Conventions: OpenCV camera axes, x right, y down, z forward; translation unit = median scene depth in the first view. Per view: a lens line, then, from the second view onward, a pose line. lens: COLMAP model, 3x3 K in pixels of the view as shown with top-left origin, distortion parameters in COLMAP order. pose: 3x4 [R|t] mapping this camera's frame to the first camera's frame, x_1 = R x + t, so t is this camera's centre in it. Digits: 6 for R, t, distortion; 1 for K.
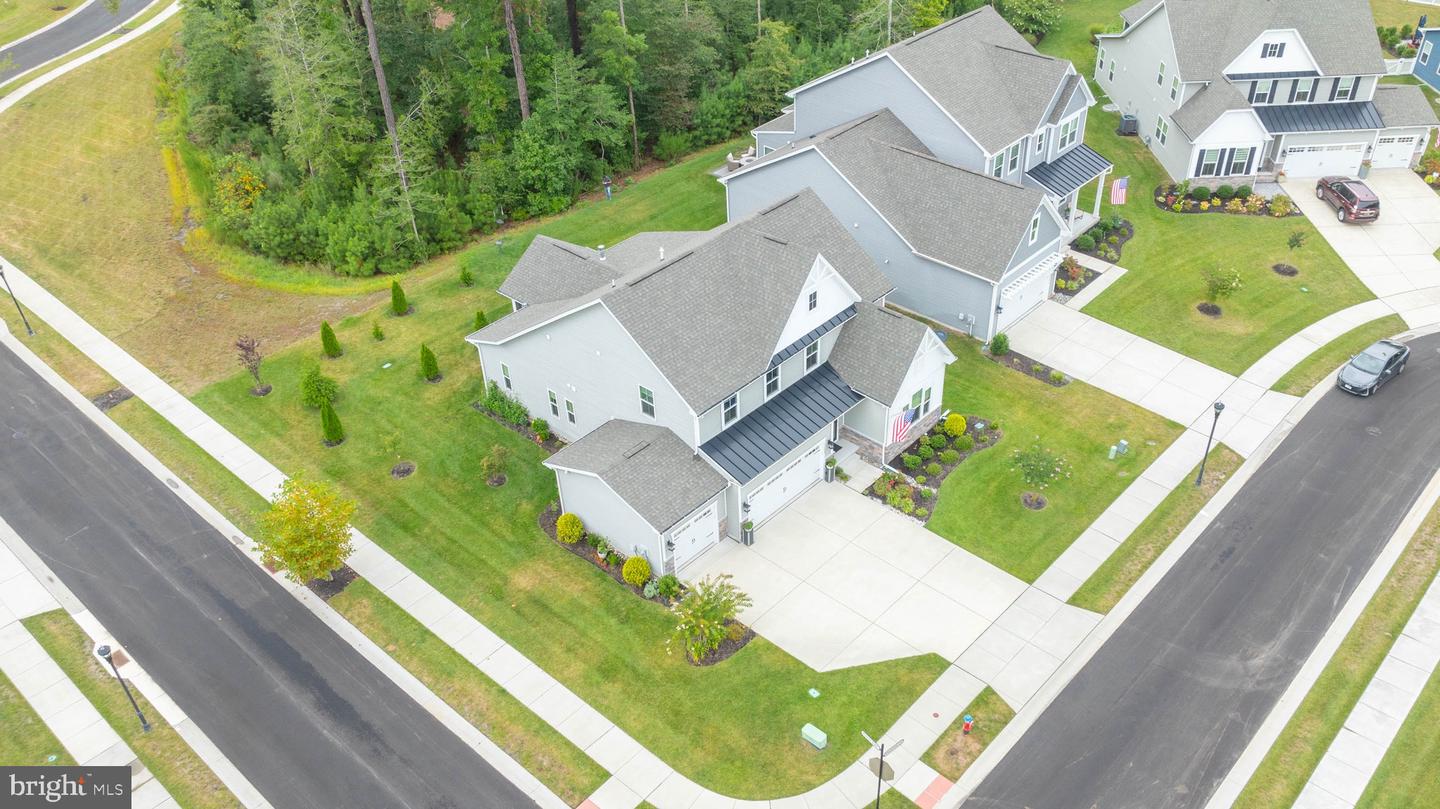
lens RADIAL K [[1176.3, 0, 741.9], [0, 1176.3, 460.9], [0, 0, 1]] dist [-0.013524, -0.013634]
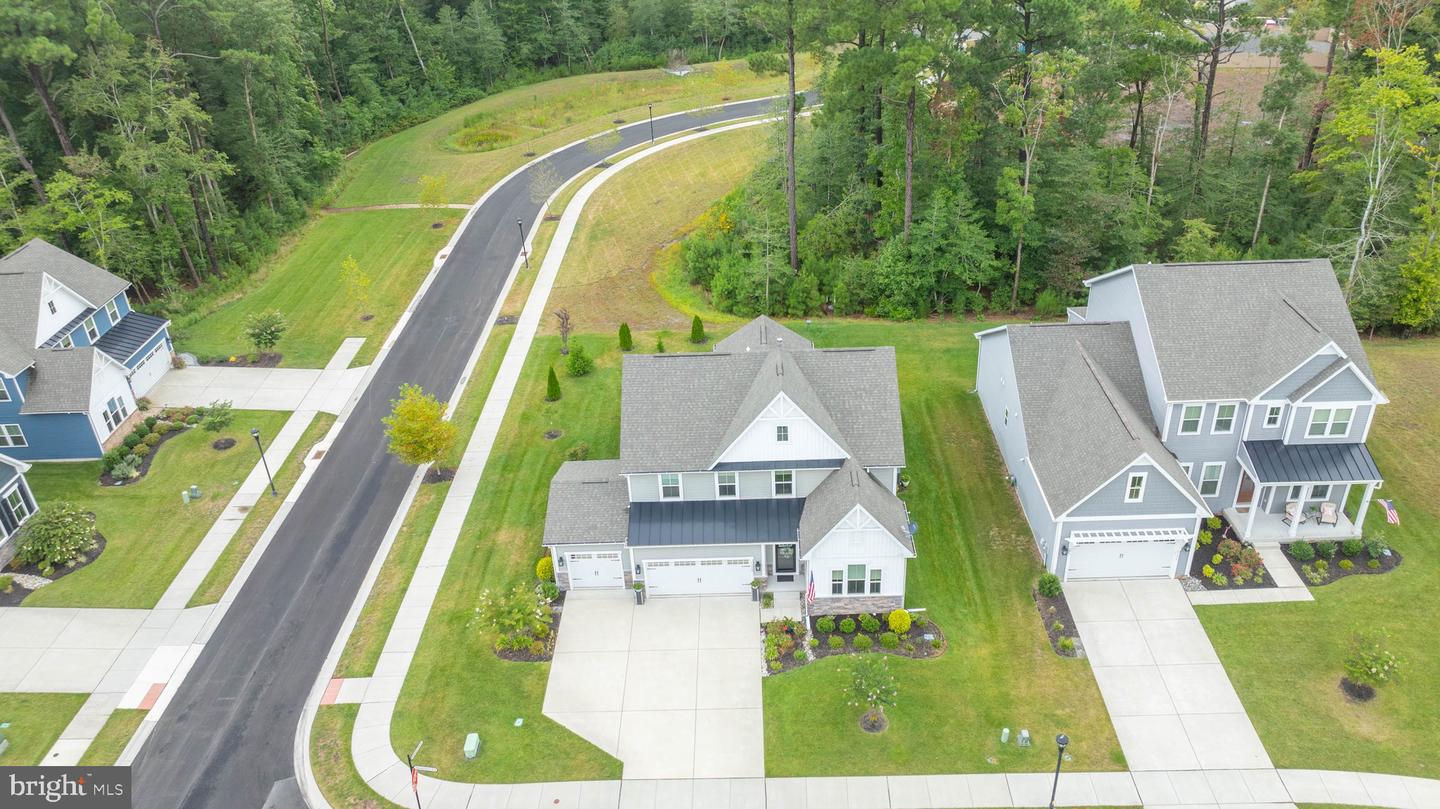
lens RADIAL K [[1050.7, 0, 741.0], [0, 1050.7, 406.6], [0, 0, 1]] dist [-0.004617, 0.001531]
pose [[0.669088, 0.377123, -0.640390, 0.584326], [-0.445638, 0.893175, 0.060379, -0.182671], [0.594750, 0.244983, 0.765673, 0.220992]]
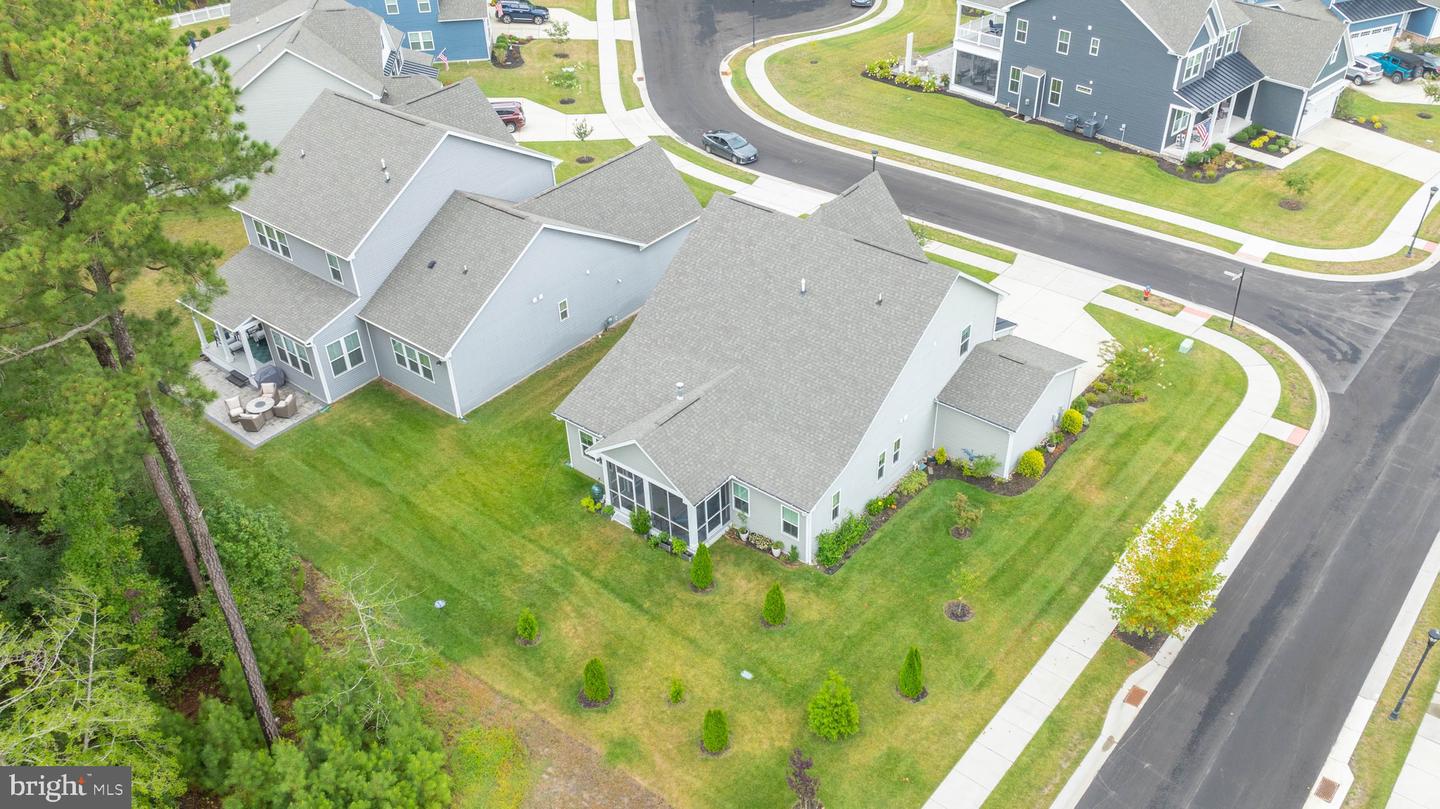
lens RADIAL K [[1176.3, 0, 741.9], [0, 1176.3, 460.9], [0, 0, 1]] dist [-0.013524, -0.013634]
pose [[-0.058392, -0.586401, 0.807914, -0.905459], [0.635256, 0.602469, 0.483198, -0.572978], [-0.770091, 0.541447, 0.337335, 0.769334]]
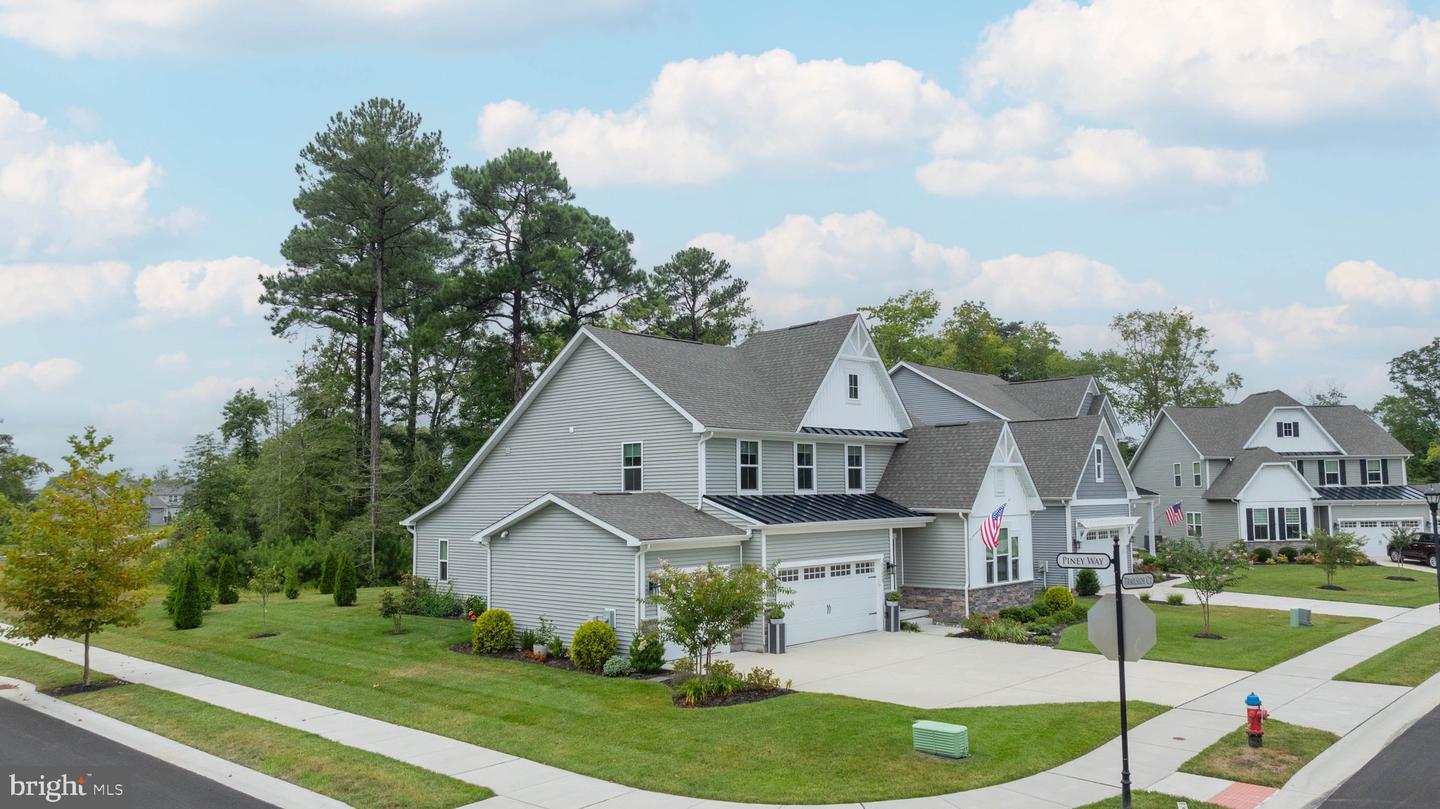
lens RADIAL K [[1050.7, 0, 741.0], [0, 1050.7, 406.6], [0, 0, 1]] dist [-0.004617, 0.001531]
pose [[0.999868, 0.015241, 0.005702, -0.017021], [-0.007113, 0.724532, -0.689204, 0.327181], [-0.014635, 0.689072, 0.724545, 0.461303]]
